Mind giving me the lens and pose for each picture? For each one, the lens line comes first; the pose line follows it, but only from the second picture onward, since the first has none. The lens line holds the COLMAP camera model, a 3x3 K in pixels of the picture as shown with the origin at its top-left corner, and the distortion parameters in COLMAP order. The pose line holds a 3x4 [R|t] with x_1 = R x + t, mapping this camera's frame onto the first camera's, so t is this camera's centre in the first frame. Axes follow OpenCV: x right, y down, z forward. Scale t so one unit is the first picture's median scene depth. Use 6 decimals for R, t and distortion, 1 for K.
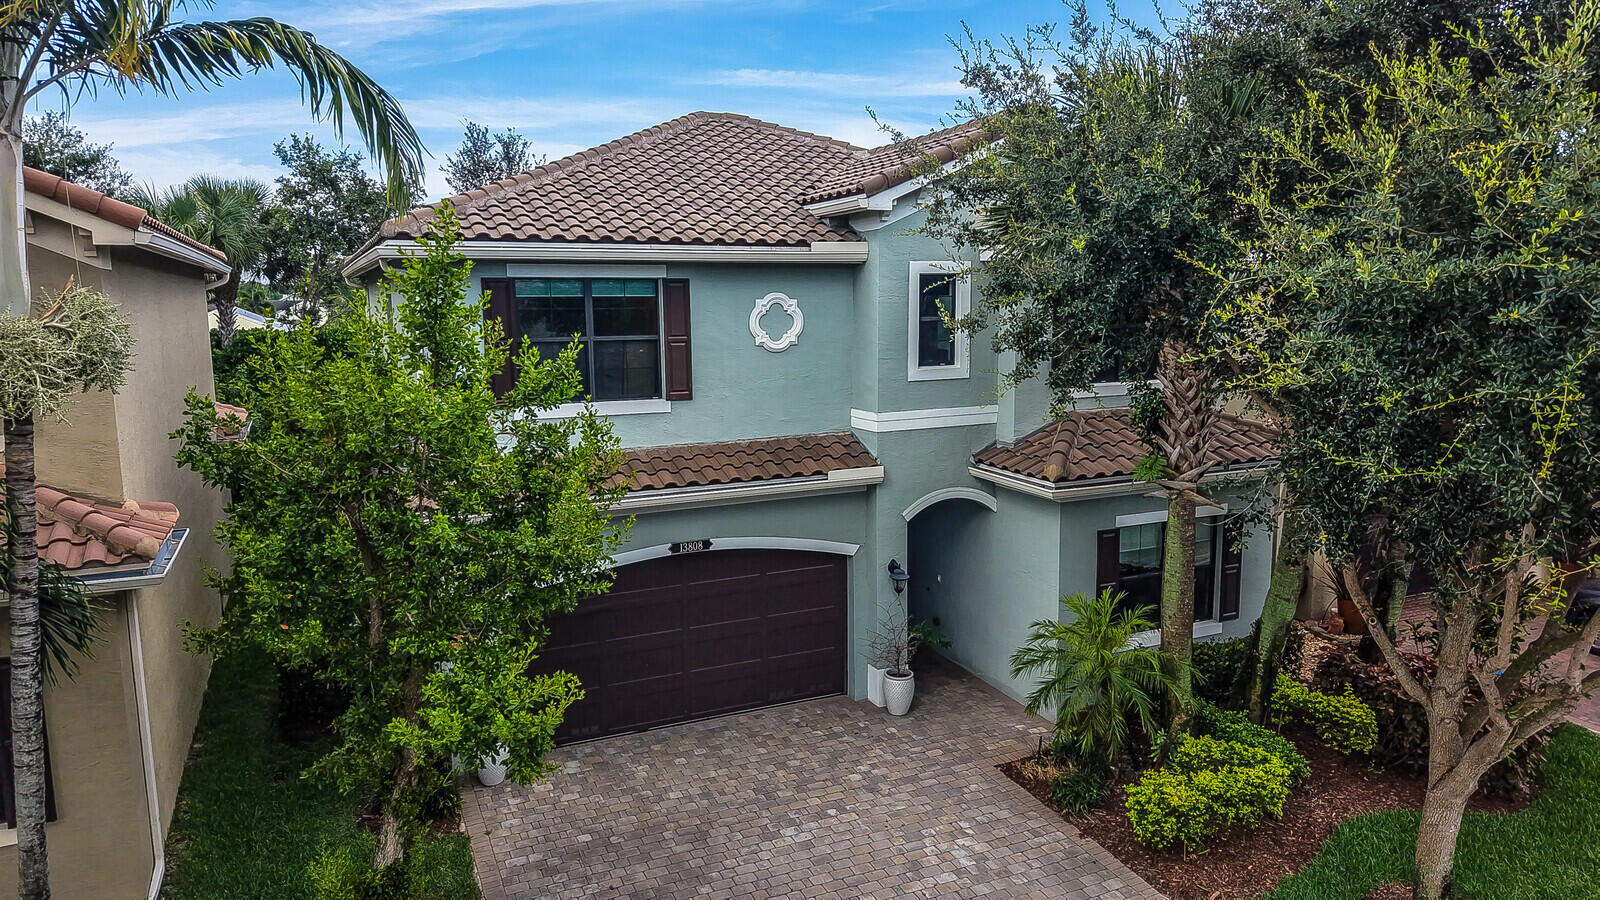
lens RADIAL K [[1082.6, 0, 800.0], [0, 1082.6, 450.0], [0, 0, 1]] dist [0.008445, 0.002041]
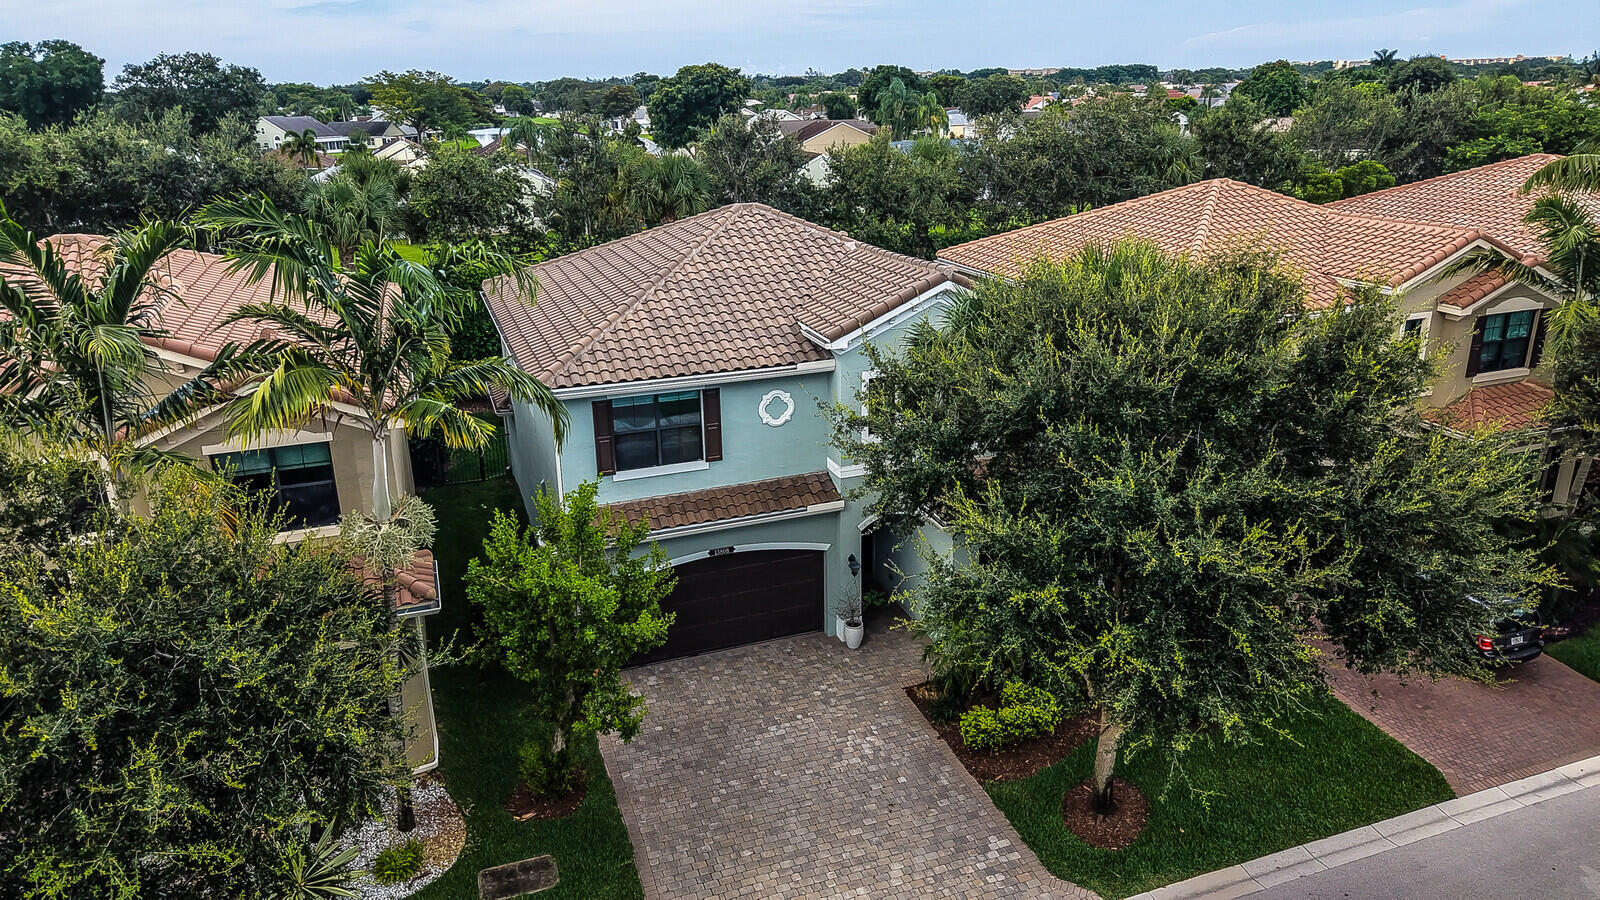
lens RADIAL K [[1082.6, 0, 800.0], [0, 1082.6, 450.0], [0, 0, 1]] dist [0.008445, 0.002041]
pose [[0.996697, 0.020071, -0.078686, 0.142409], [-0.004468, 0.981060, 0.193651, -0.379074], [0.081083, -0.192660, 0.977910, -0.554089]]
